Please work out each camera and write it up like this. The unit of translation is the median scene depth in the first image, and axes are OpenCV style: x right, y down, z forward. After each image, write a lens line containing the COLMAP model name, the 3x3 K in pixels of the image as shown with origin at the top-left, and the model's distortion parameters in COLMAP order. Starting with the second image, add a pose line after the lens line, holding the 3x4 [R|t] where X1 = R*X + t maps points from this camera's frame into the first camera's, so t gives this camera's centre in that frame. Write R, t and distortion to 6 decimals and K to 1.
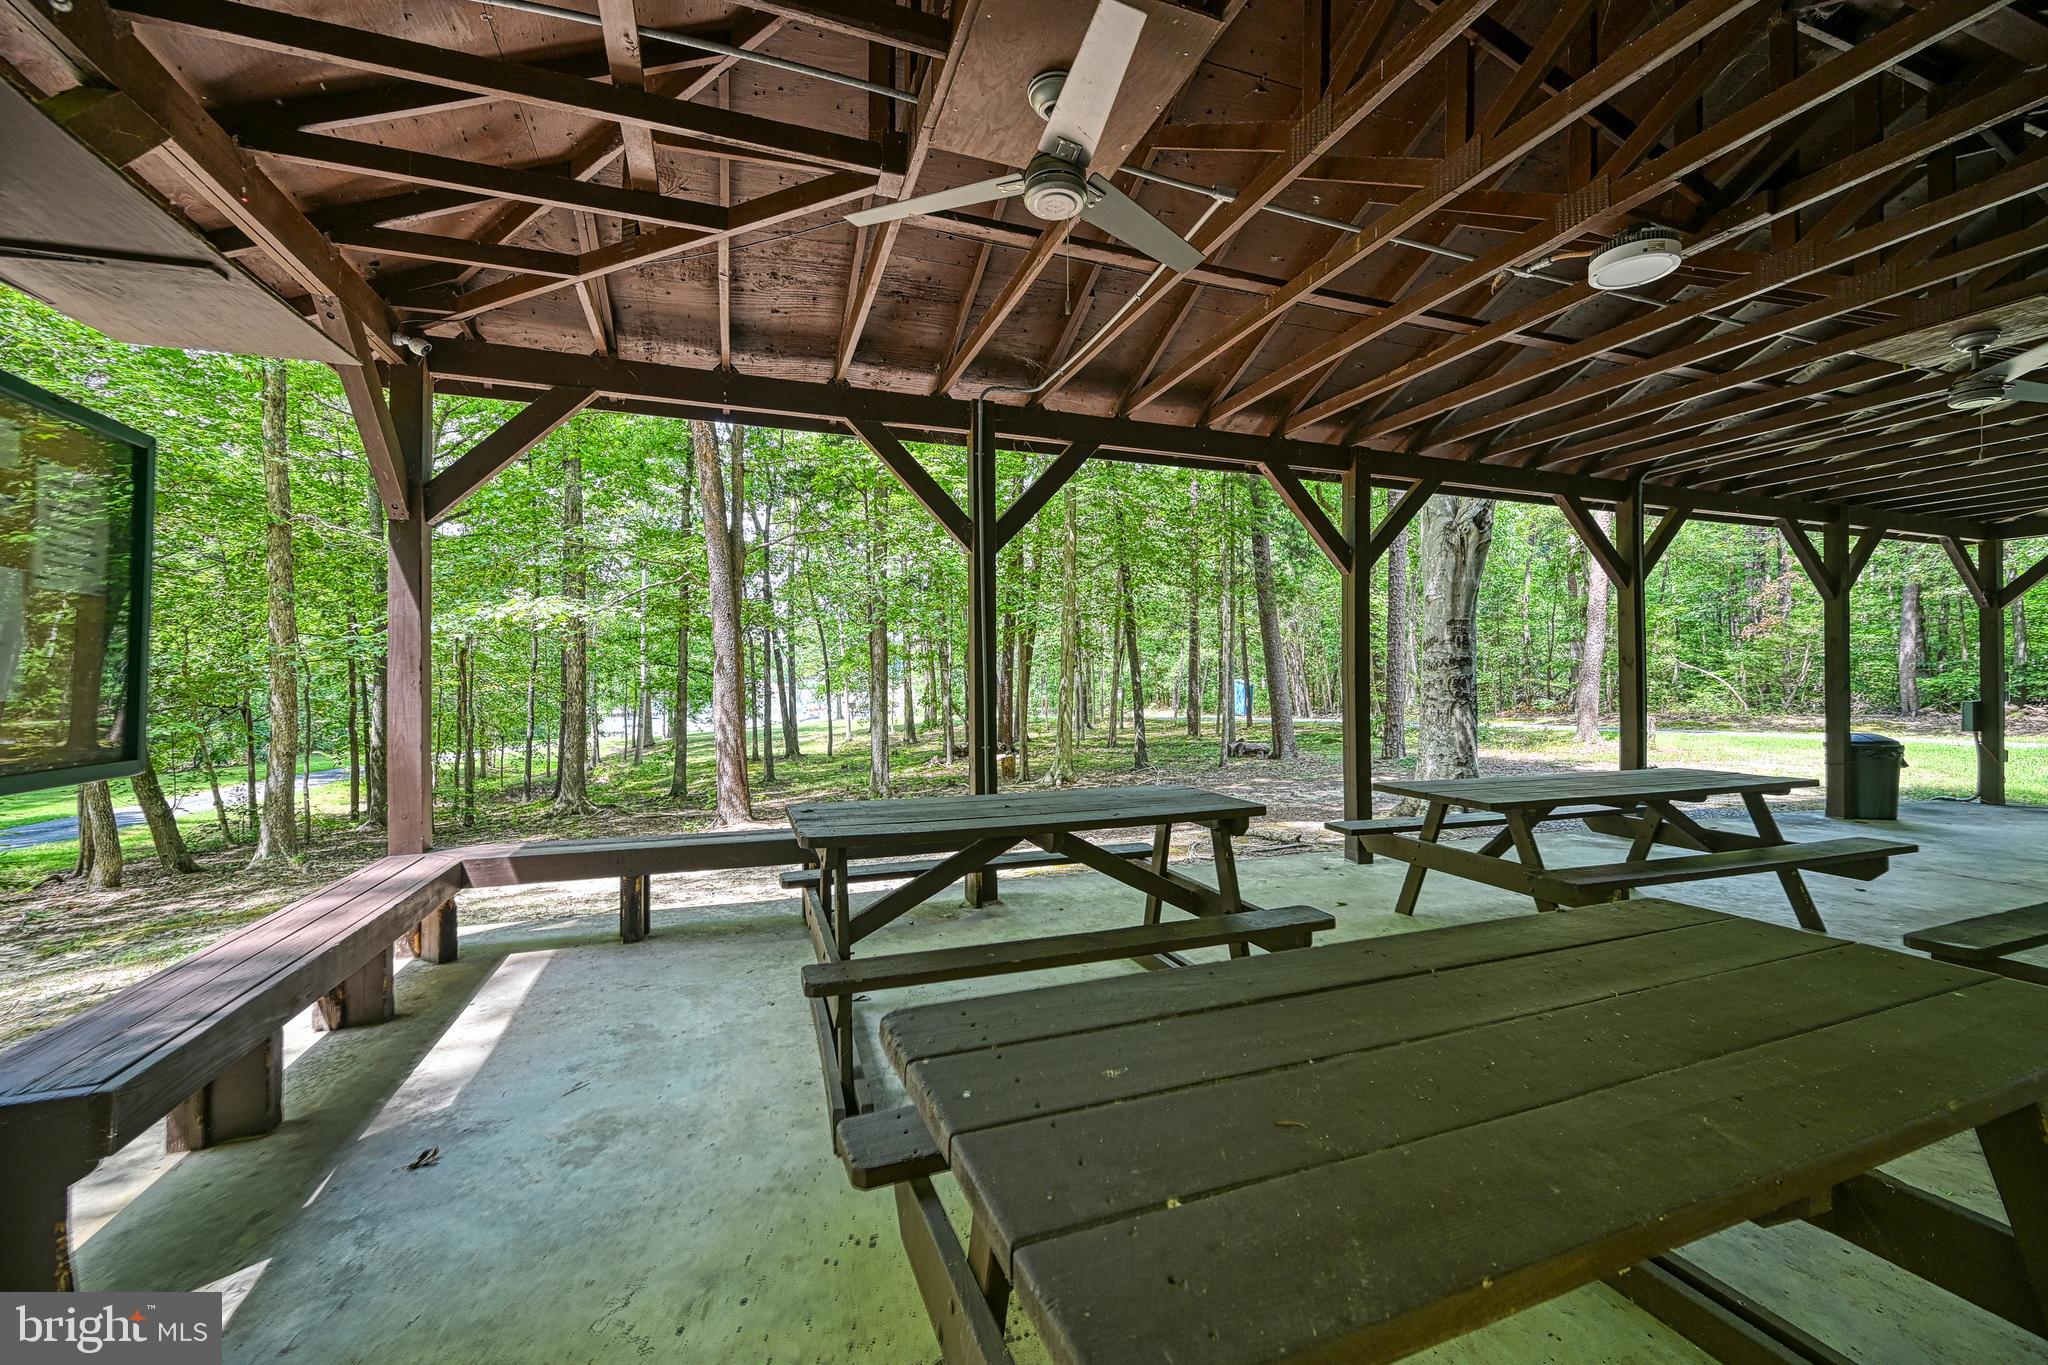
lens RADIAL K [[828.4, 0, 1024.3], [0, 828.4, 690.7], [0, 0, 1]] dist [-0.000455, 0.000382]
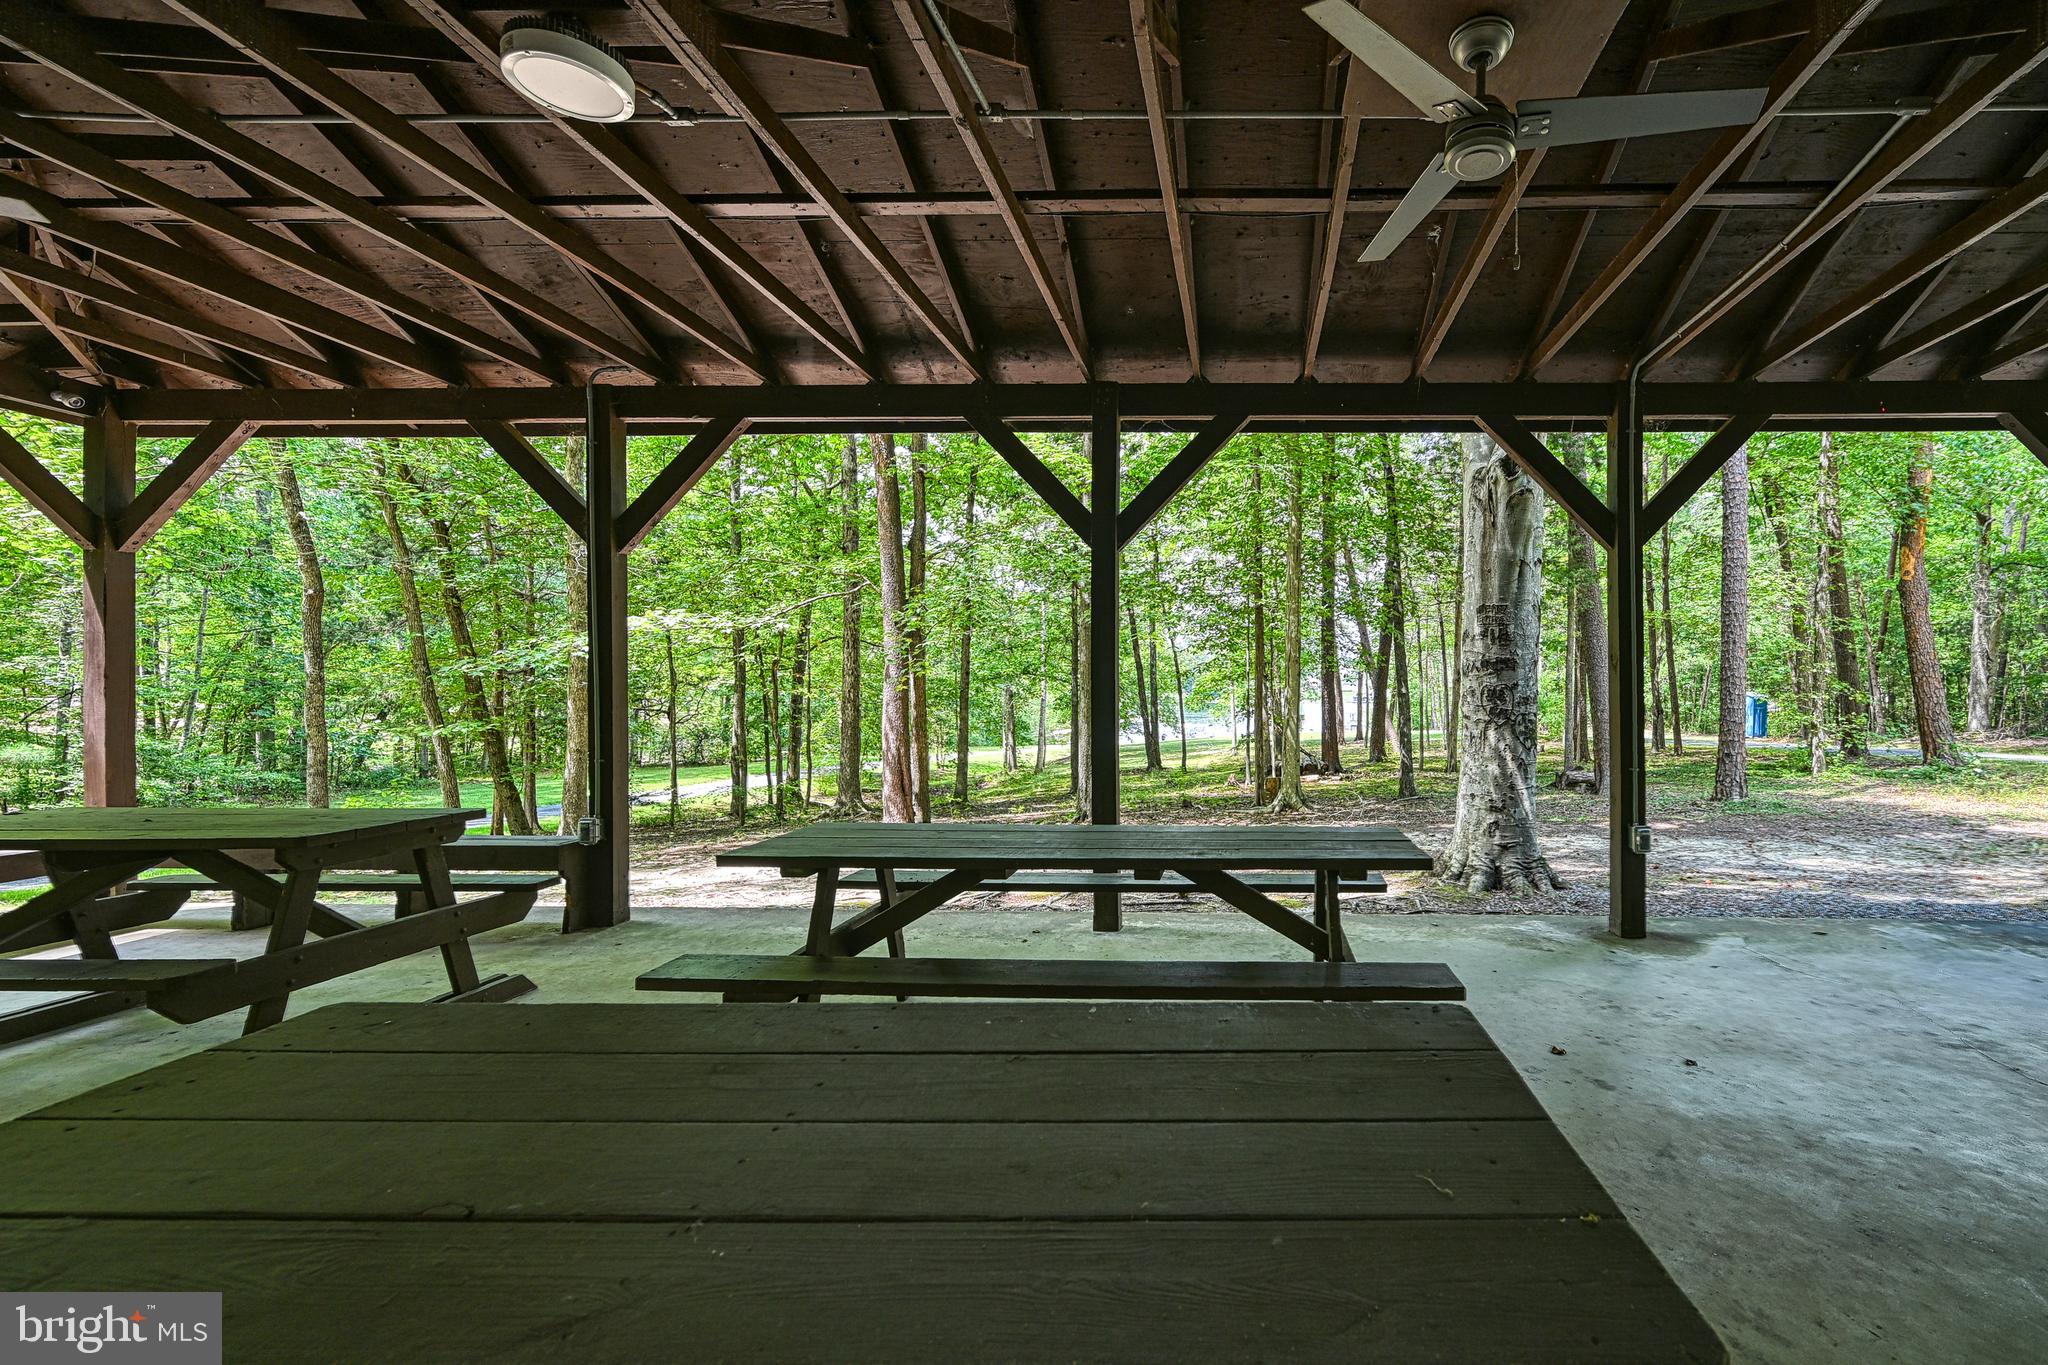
lens RADIAL K [[878.2, 0, 1024.0], [0, 878.2, 682.5], [0, 0, 1]] dist [0.000101, -0.000037]
pose [[0.928627, 0.000764, -0.371013, 0.431238], [-0.009134, 0.999742, -0.020802, -0.000276], [0.370901, 0.022706, 0.928395, 0.153857]]
